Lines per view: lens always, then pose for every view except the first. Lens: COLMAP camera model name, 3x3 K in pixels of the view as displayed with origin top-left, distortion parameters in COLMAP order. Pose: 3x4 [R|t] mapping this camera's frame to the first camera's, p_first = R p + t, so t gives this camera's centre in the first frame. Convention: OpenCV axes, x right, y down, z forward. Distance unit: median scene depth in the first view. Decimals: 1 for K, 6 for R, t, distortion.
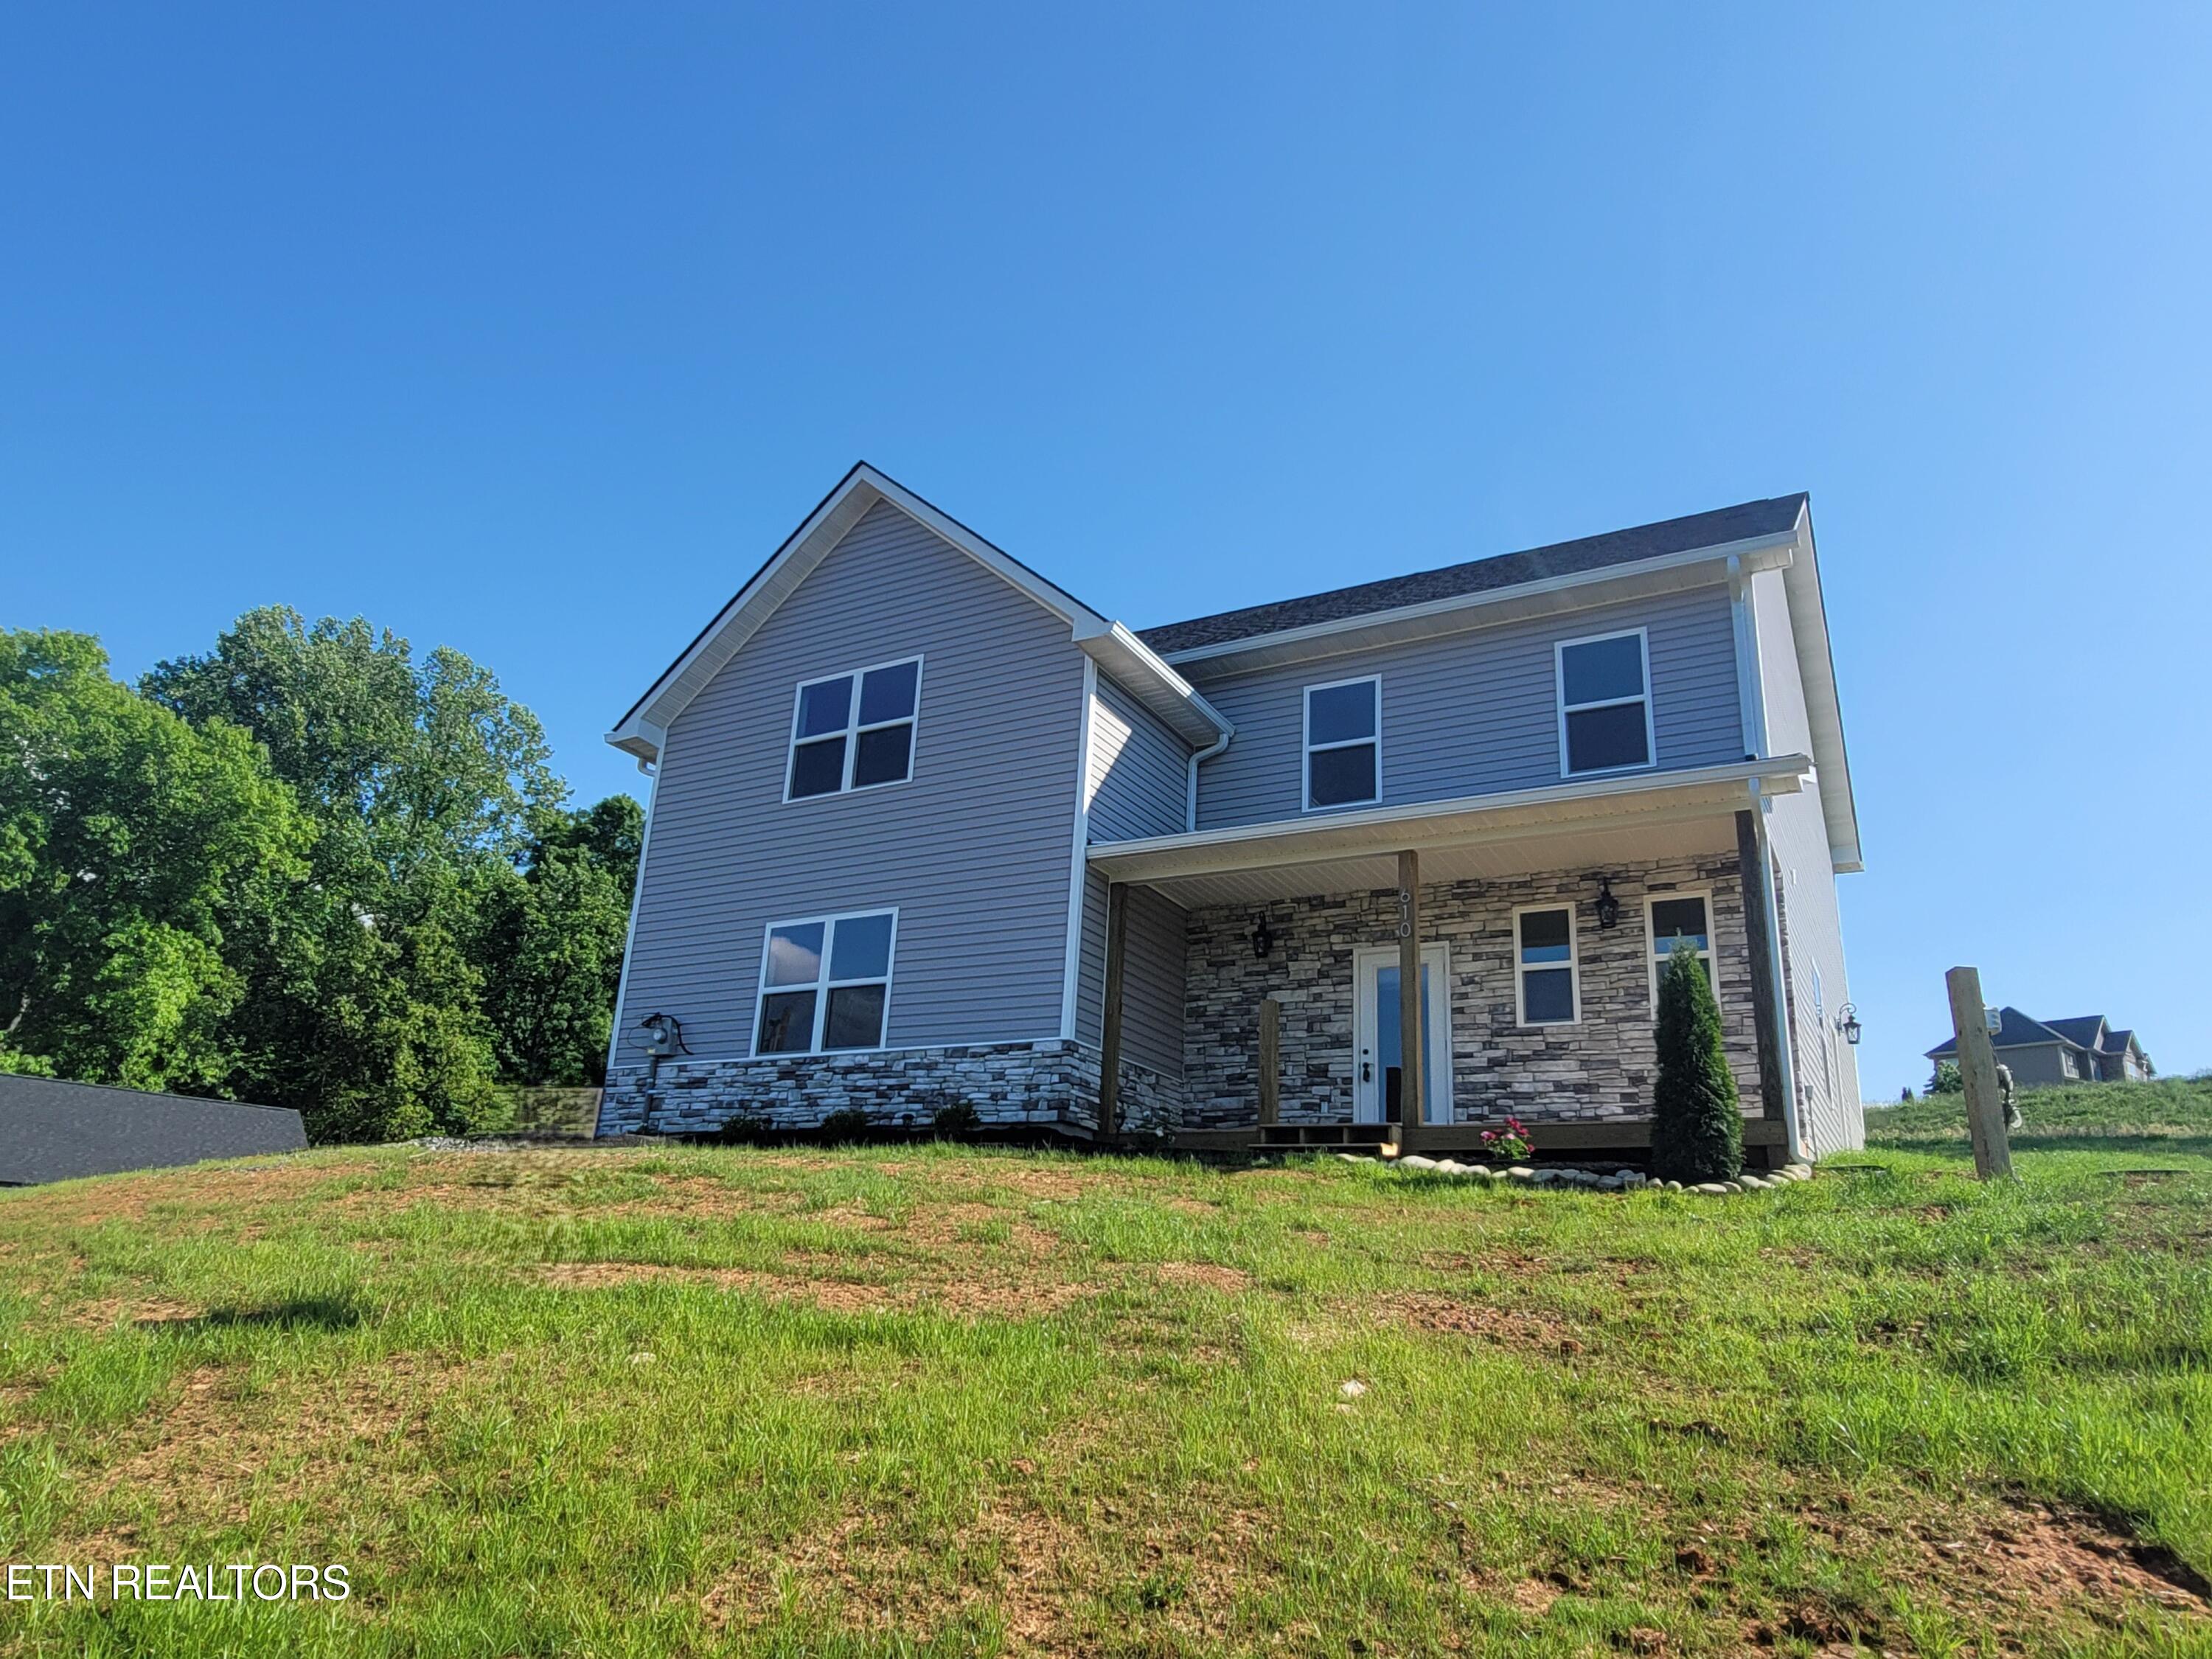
lens RADIAL K [[1365.5, 0, 1141.9], [0, 1365.5, 867.9], [0, 0, 1]] dist [-0.002094, -0.000107]
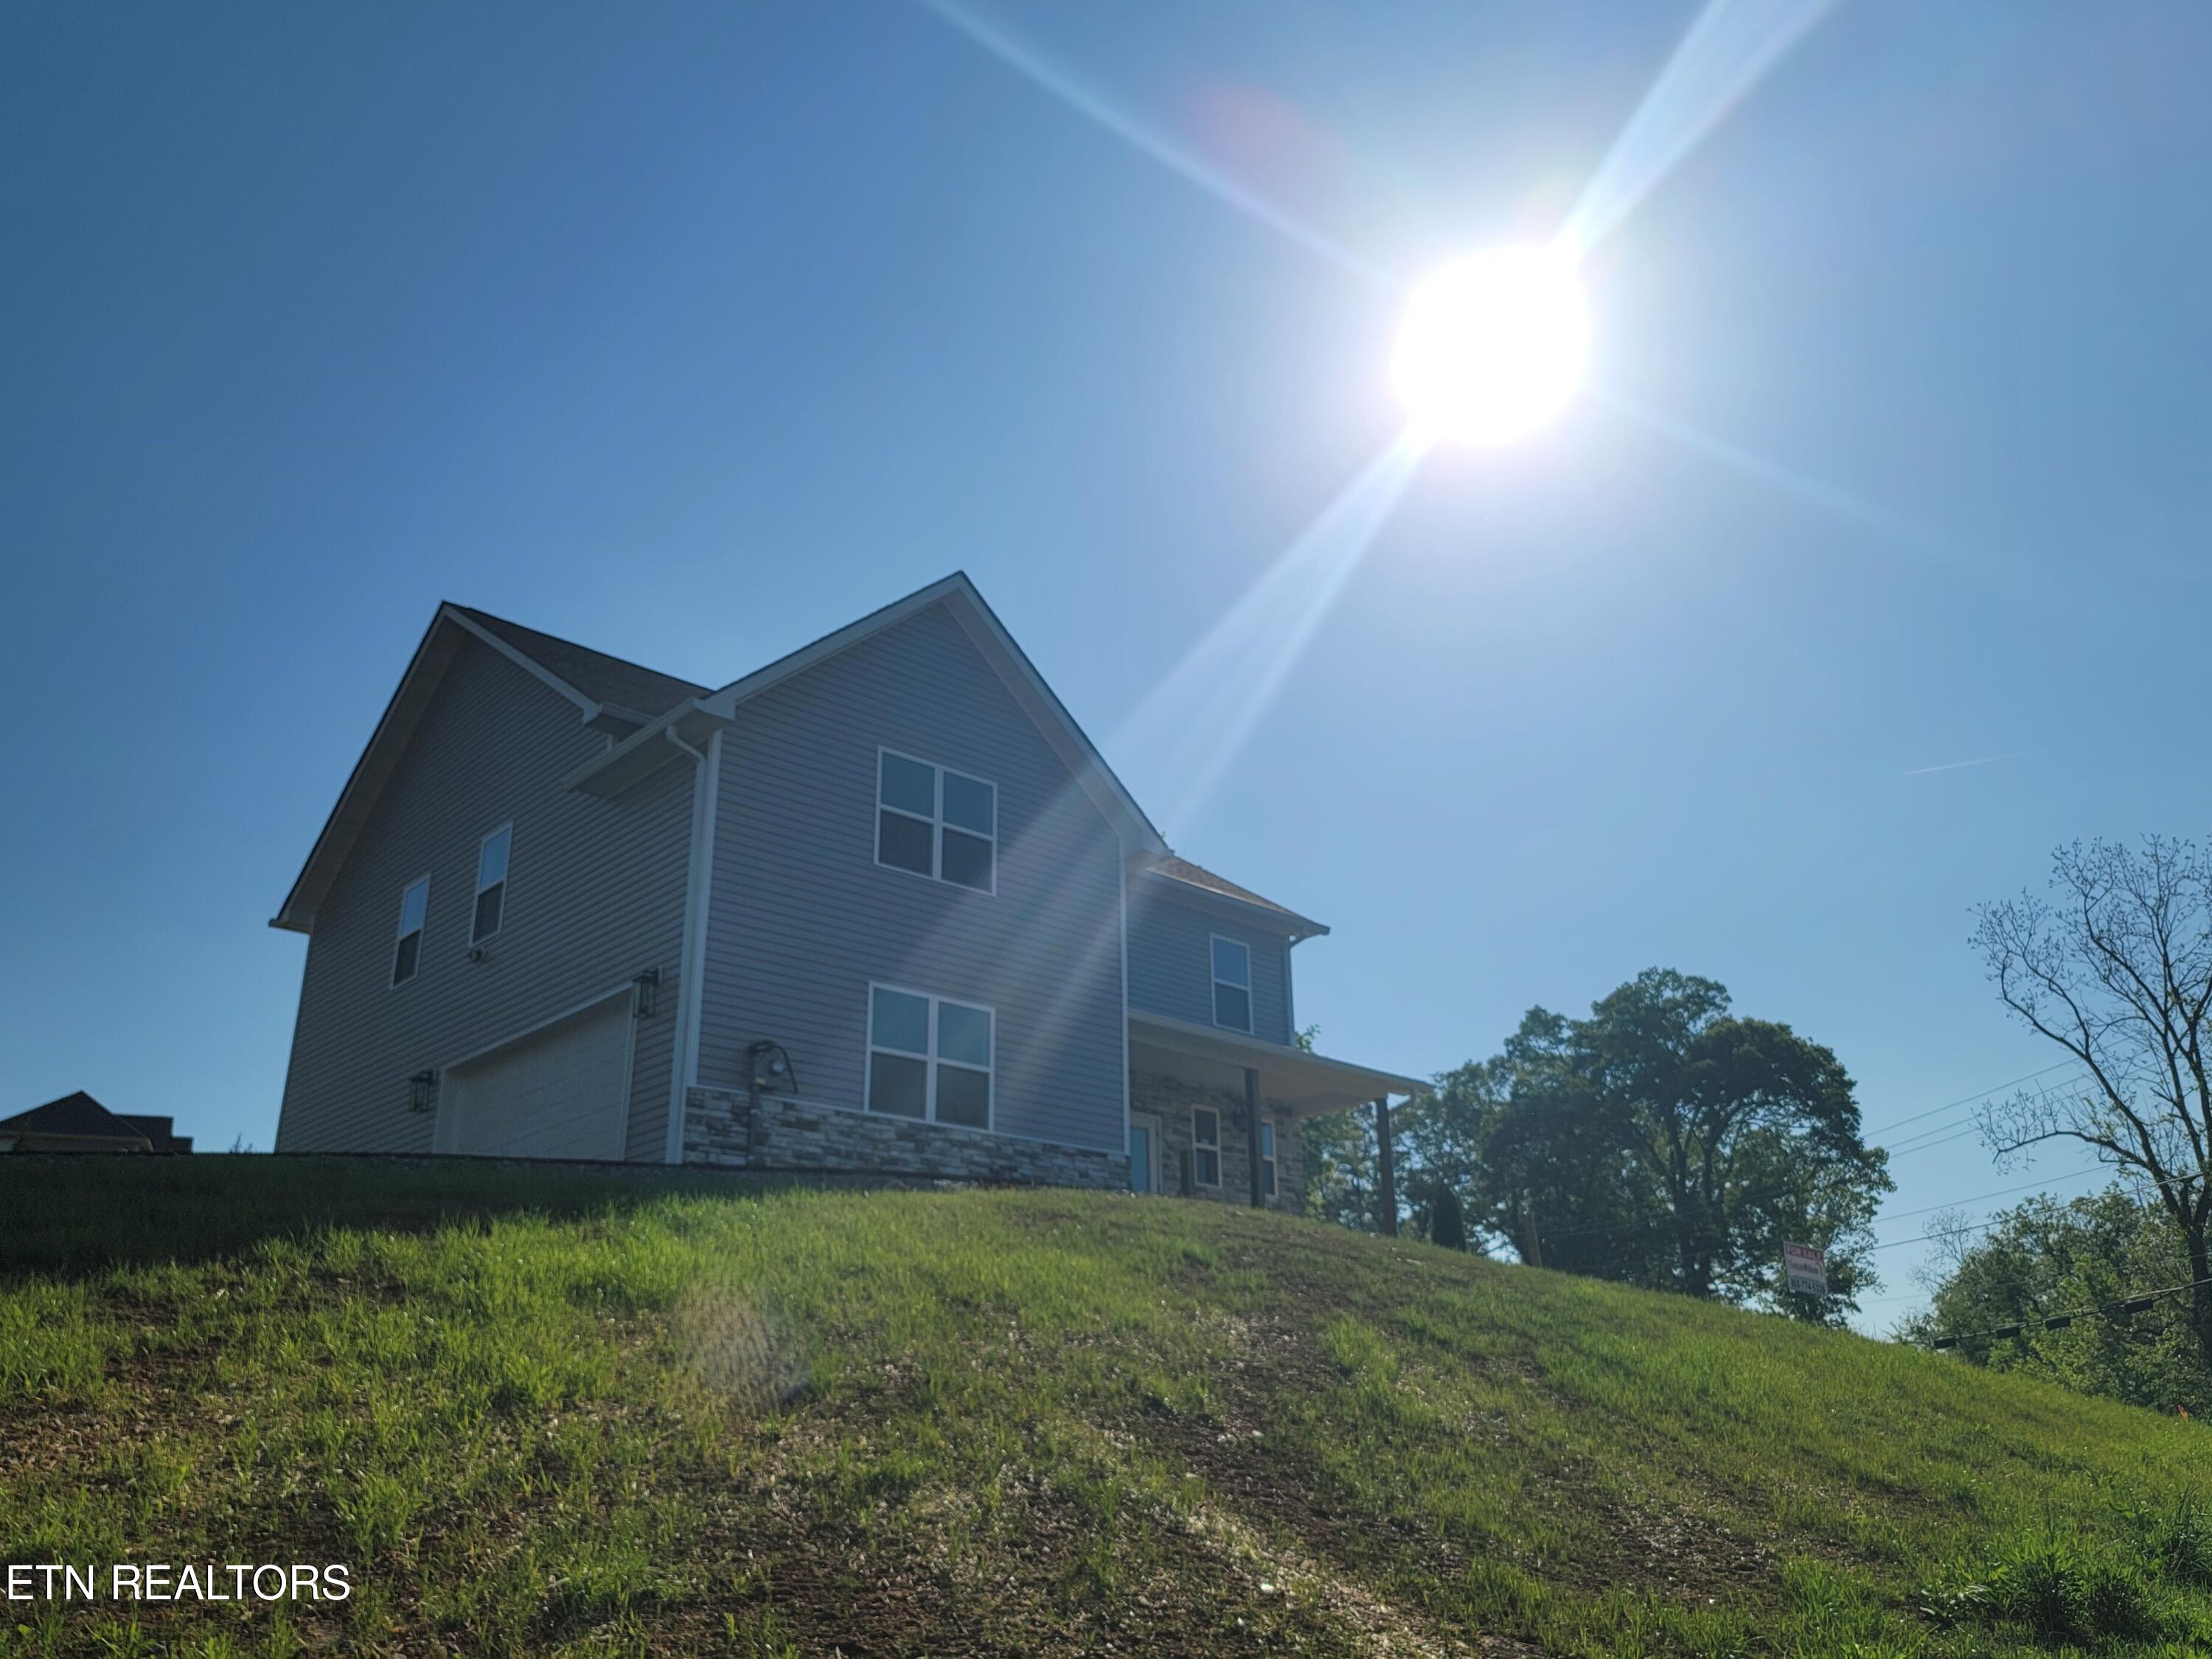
lens RADIAL K [[1760.3, 0, 1106.0], [0, 1760.3, 829.5], [0, 0, 1]] dist [0.041052, -0.001143]
pose [[0.327404, 0.300908, 0.895690, -1.572657], [-0.264250, 0.939271, -0.218957, 0.193759], [-0.907182, -0.164999, 0.387036, 0.379472]]
